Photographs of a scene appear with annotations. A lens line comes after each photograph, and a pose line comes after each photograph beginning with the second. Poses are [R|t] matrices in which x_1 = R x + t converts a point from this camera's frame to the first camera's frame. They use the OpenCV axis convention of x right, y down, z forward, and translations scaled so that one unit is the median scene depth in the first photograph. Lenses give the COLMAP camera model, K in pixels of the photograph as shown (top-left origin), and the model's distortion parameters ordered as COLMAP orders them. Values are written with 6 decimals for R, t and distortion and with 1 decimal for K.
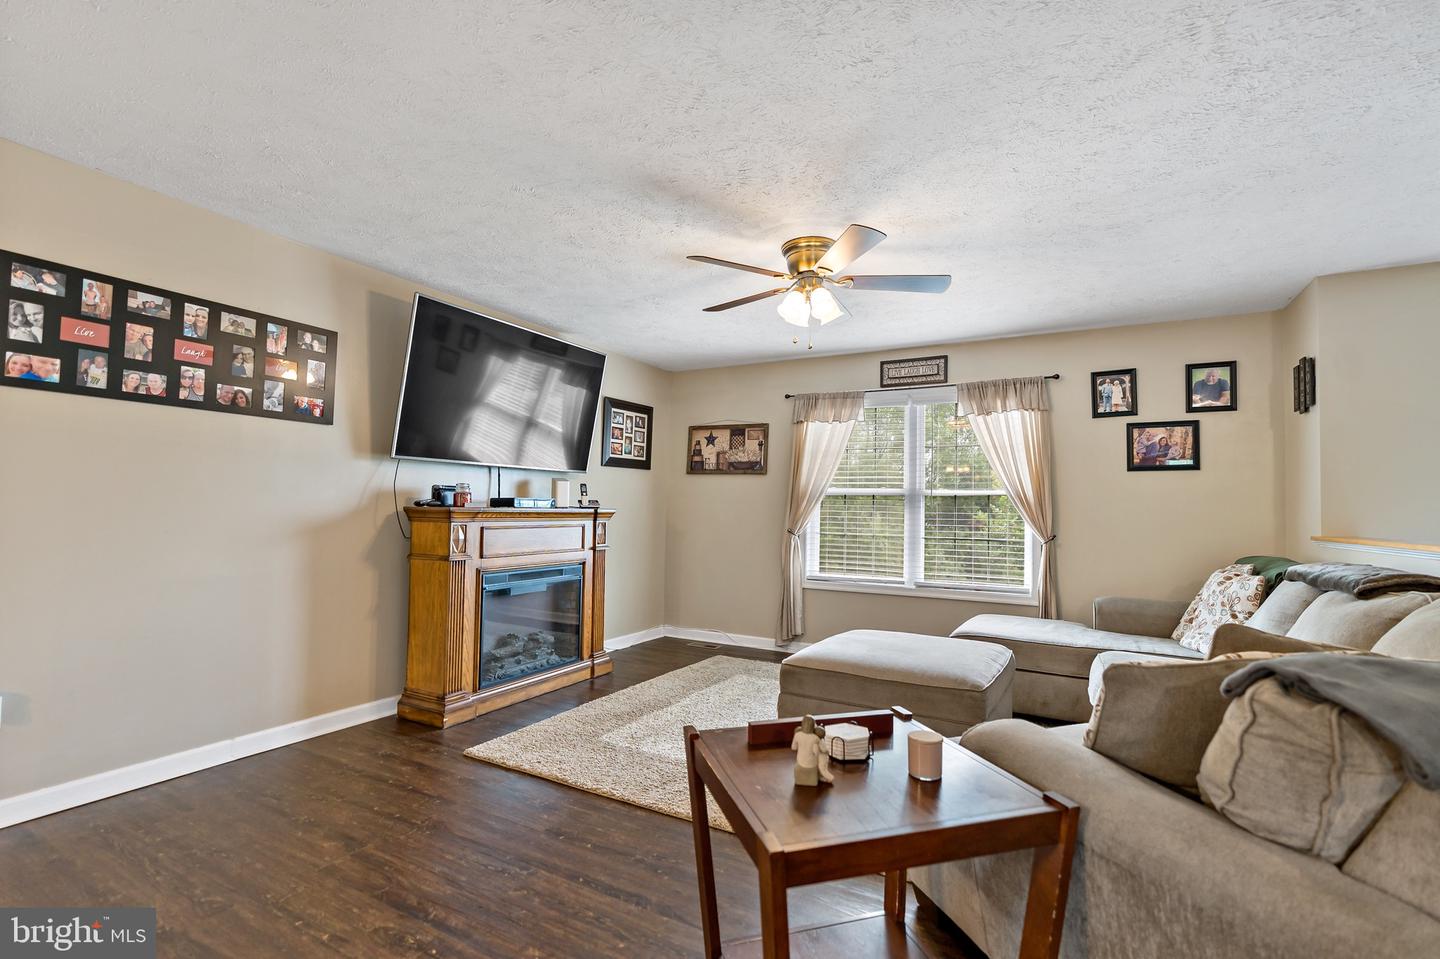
lens RADIAL K [[649.2, 0, 713.2], [0, 649.2, 481.9], [0, 0, 1]] dist [-0.017745, 0.005492]
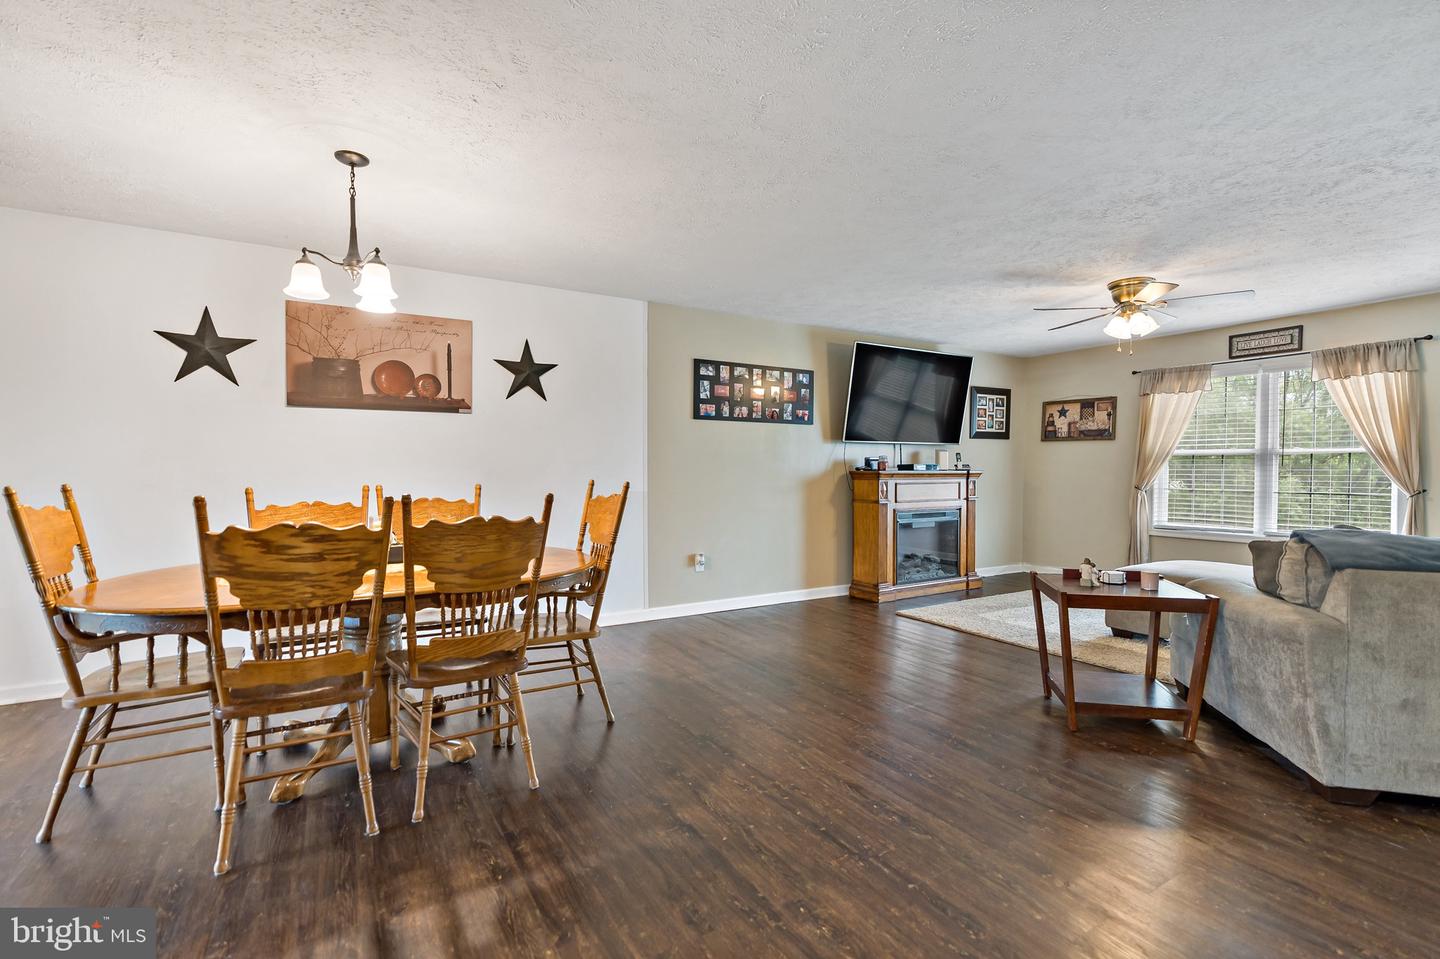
lens RADIAL K [[649.2, 0, 729.8], [0, 649.2, 485.6], [0, 0, 1]] dist [-0.017745, 0.005492]
pose [[0.877001, -0.003768, -0.480473, 0.041957], [0.033224, 0.998051, 0.052816, -0.018469], [0.479338, -0.062283, 0.875418, -0.499023]]
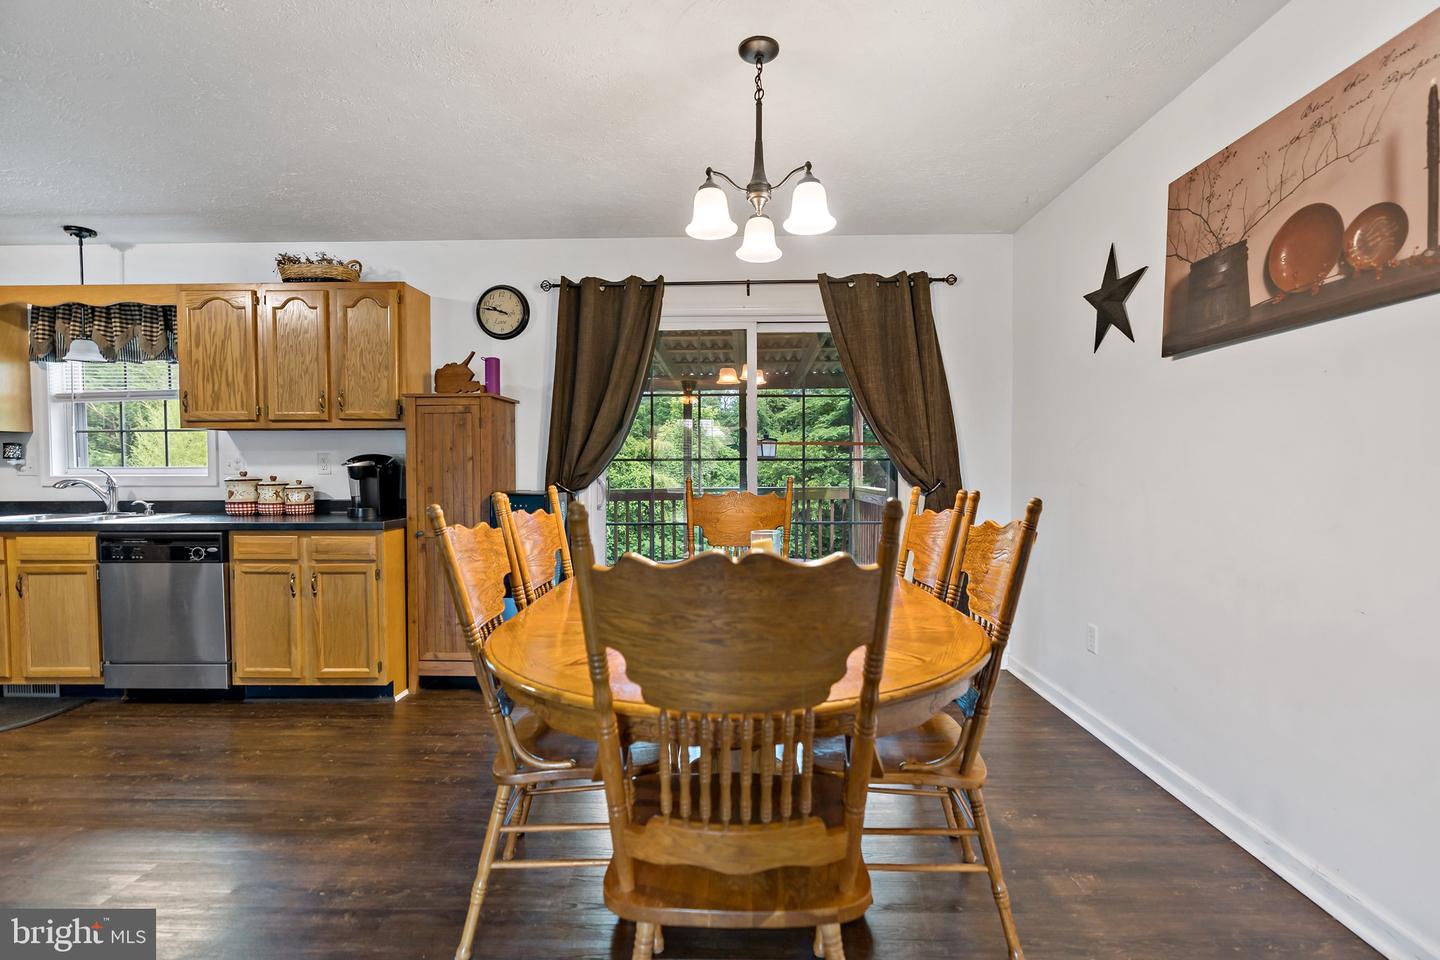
lens RADIAL K [[649.2, 0, 729.7], [0, 649.2, 499.7], [0, 0, 1]] dist [-0.017745, 0.005492]
pose [[-0.879520, 0.014792, -0.475631, -0.312772], [0.012155, 0.999889, 0.008619, 0.007856], [0.475706, 0.001800, -0.879603, 0.258675]]
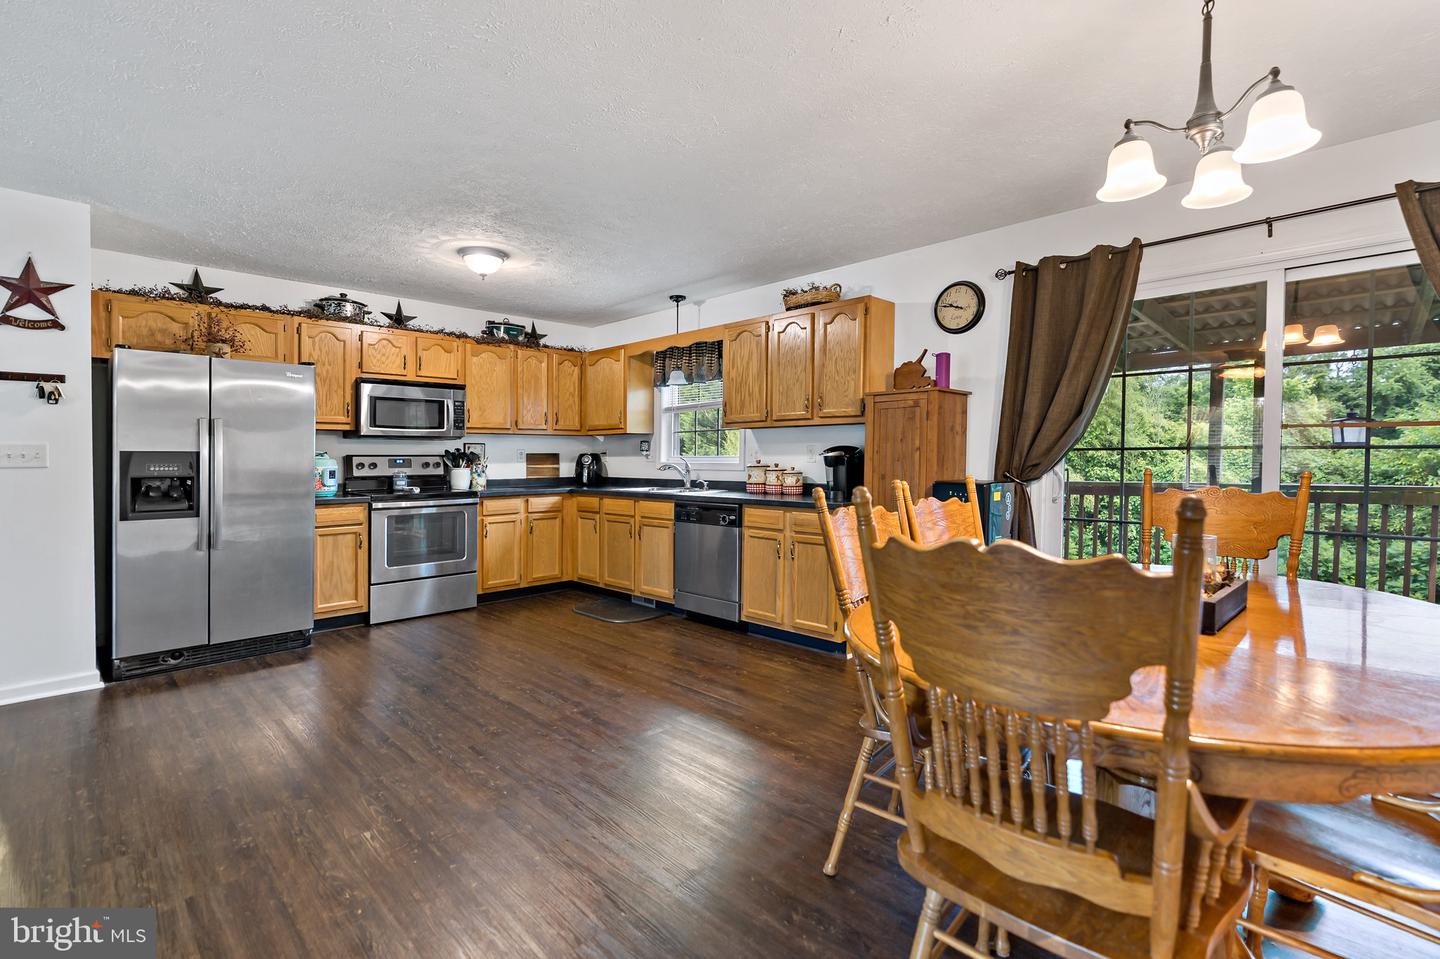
lens RADIAL K [[649.2, 0, 716.7], [0, 649.2, 479.8], [0, 0, 1]] dist [-0.017745, 0.005492]
pose [[-0.962635, -0.020176, 0.270050, -0.384418], [-0.021624, 0.999763, -0.002386, 0.008723], [-0.269938, -0.008137, -0.962843, 0.302995]]
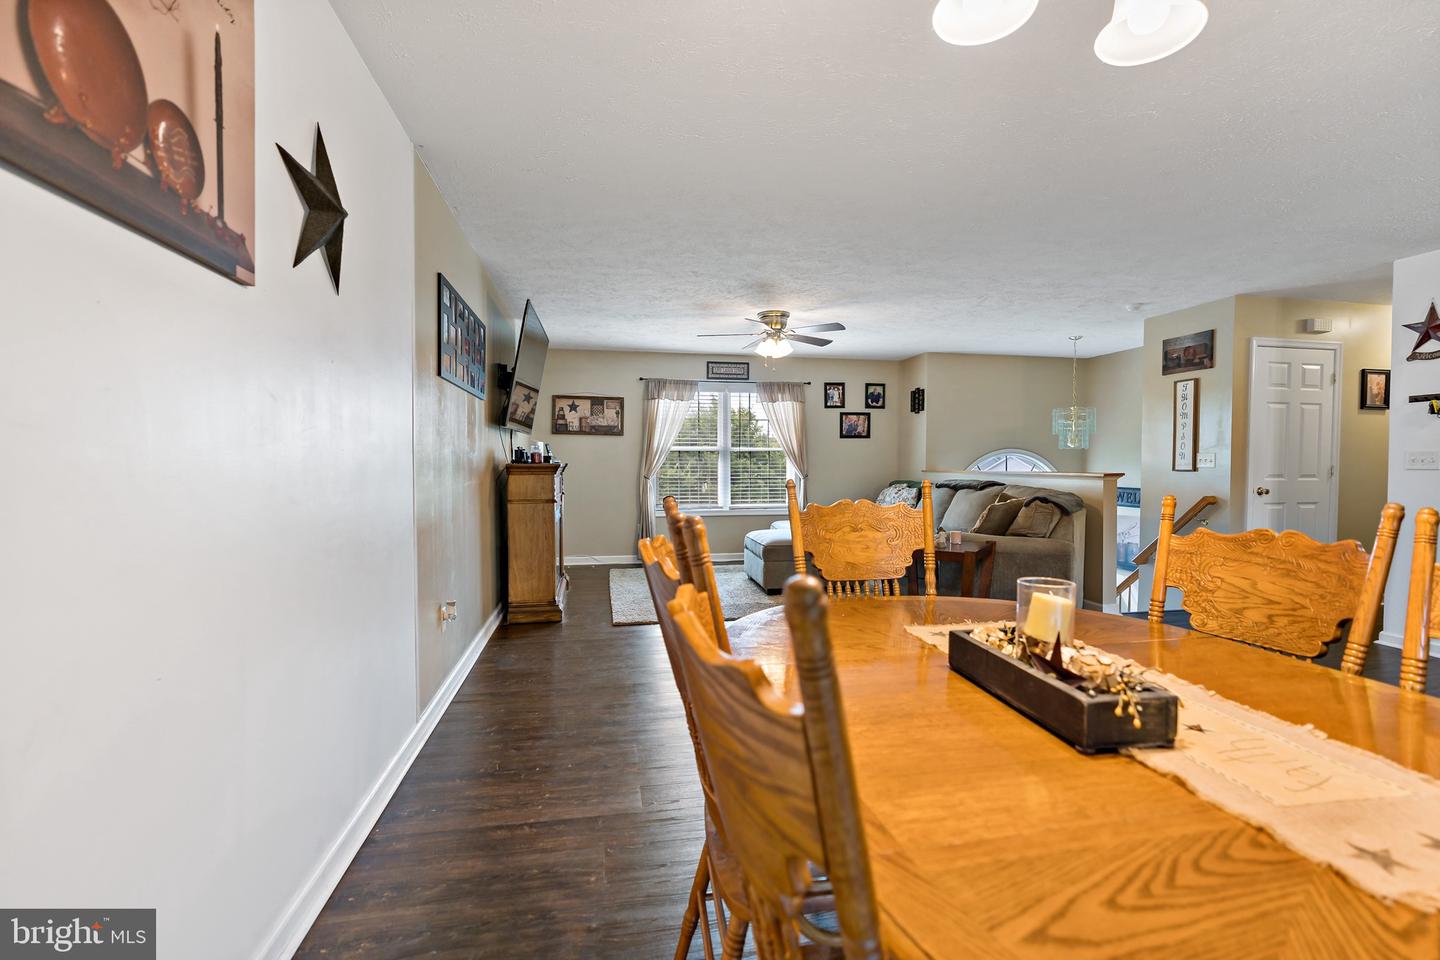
lens RADIAL K [[649.2, 0, 749.7], [0, 649.2, 482.8], [0, 0, 1]] dist [-0.017745, 0.005492]
pose [[0.756267, -0.033001, 0.653431, -0.788343], [-0.016685, 0.997429, 0.069686, -0.017693], [-0.654051, -0.063603, 0.753772, -0.230514]]
